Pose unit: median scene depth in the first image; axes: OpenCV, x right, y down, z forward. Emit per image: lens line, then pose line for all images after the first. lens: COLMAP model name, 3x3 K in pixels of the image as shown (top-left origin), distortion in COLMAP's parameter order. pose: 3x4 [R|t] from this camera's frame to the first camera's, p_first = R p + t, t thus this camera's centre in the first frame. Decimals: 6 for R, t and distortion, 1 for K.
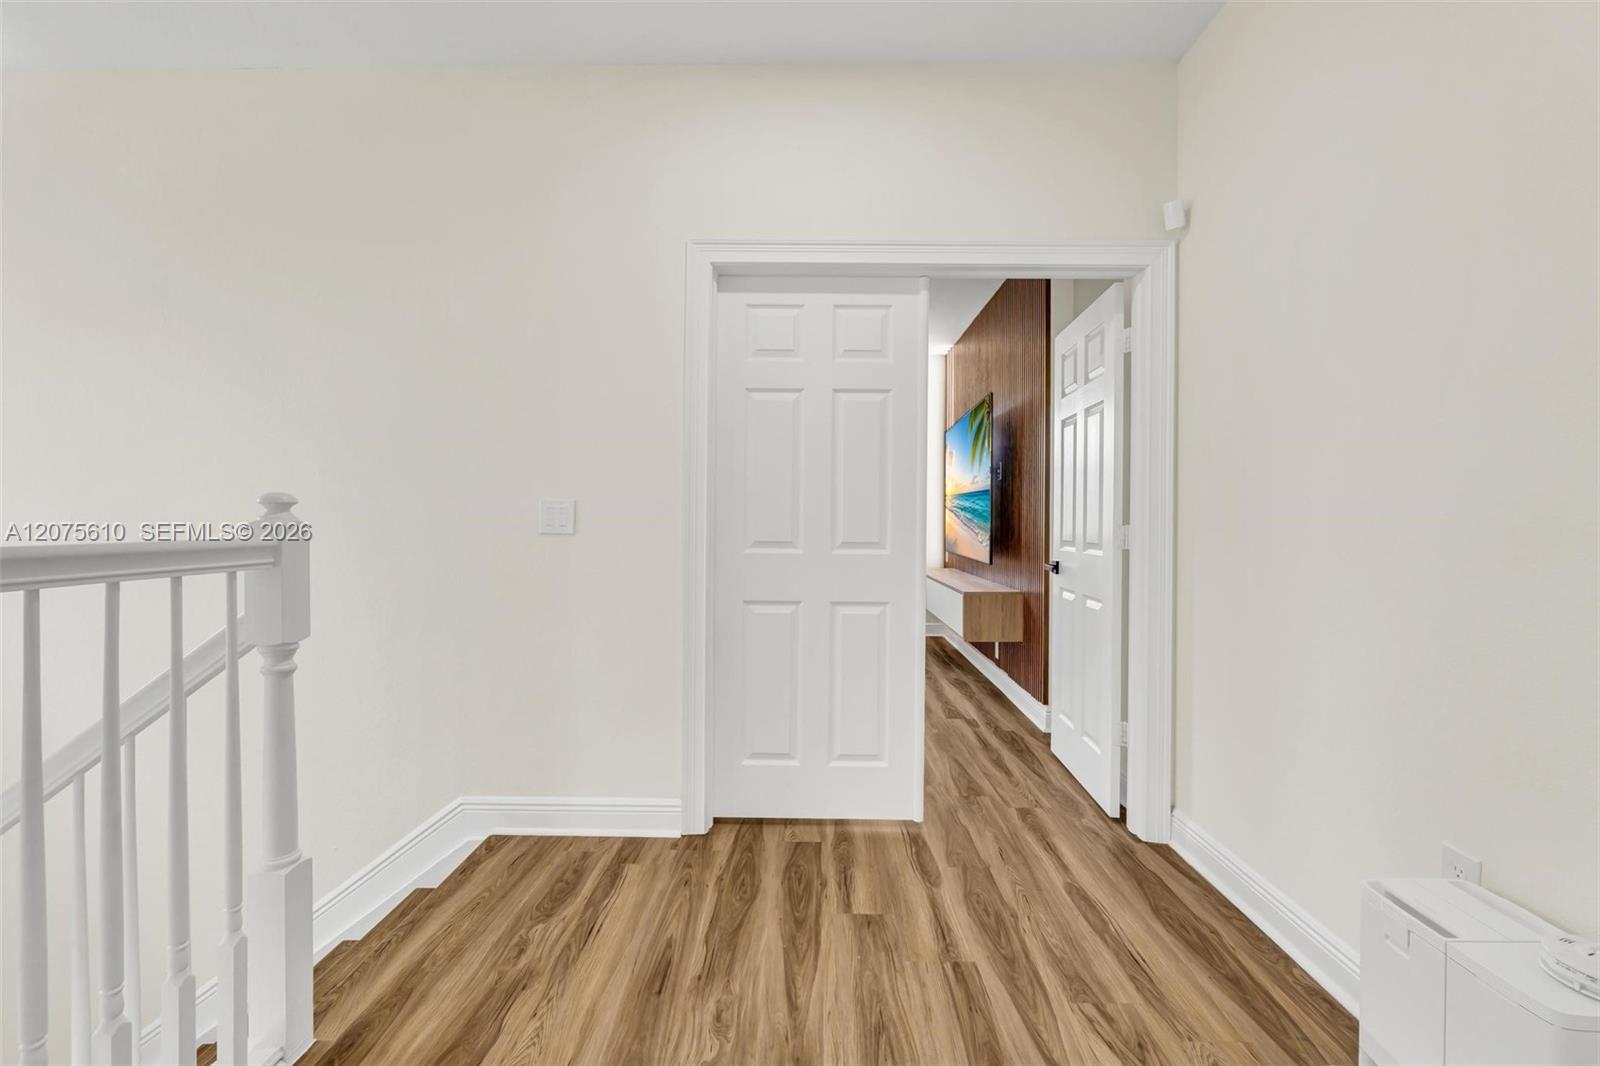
lens RADIAL K [[682.0, 0, 803.4], [0, 682.0, 524.2], [0, 0, 1]] dist [0.000473, 0.000028]
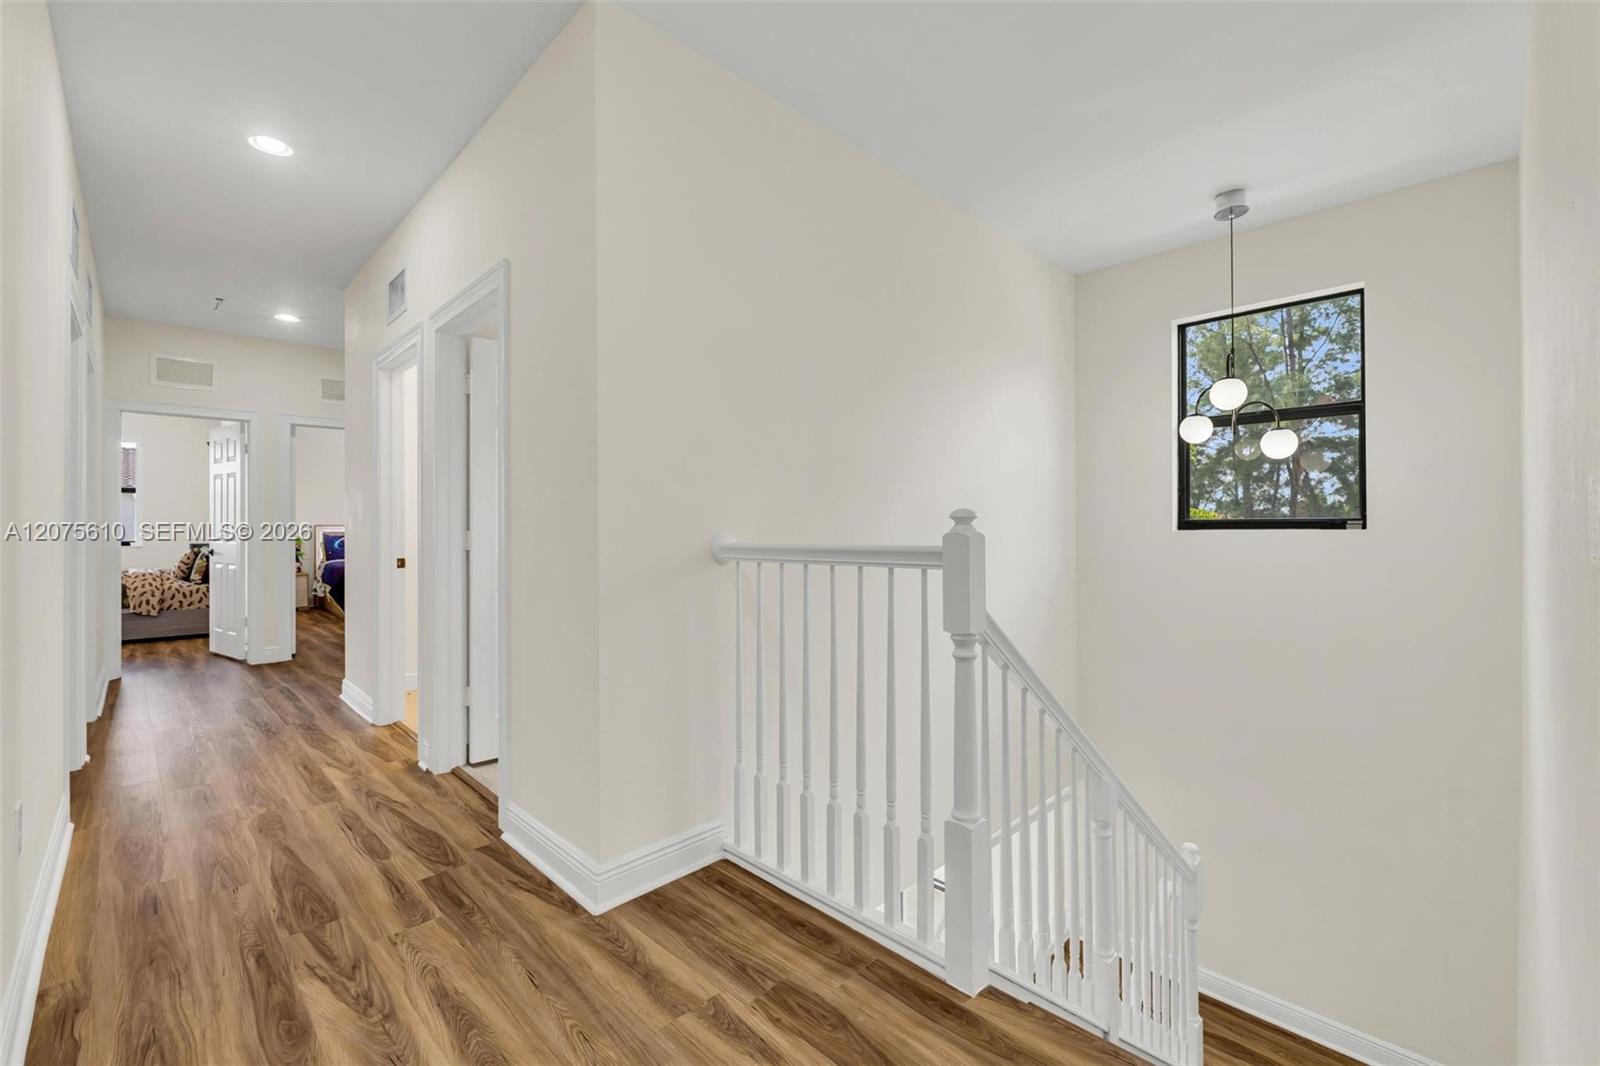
lens RADIAL K [[682.0, 0, 803.4], [0, 682.0, 524.2], [0, 0, 1]] dist [0.000473, 0.000028]
pose [[-0.698009, -0.005074, -0.716071, 0.299877], [-0.005648, 0.999983, -0.001580, -0.015556], [0.716067, 0.002941, -0.698026, 1.673180]]
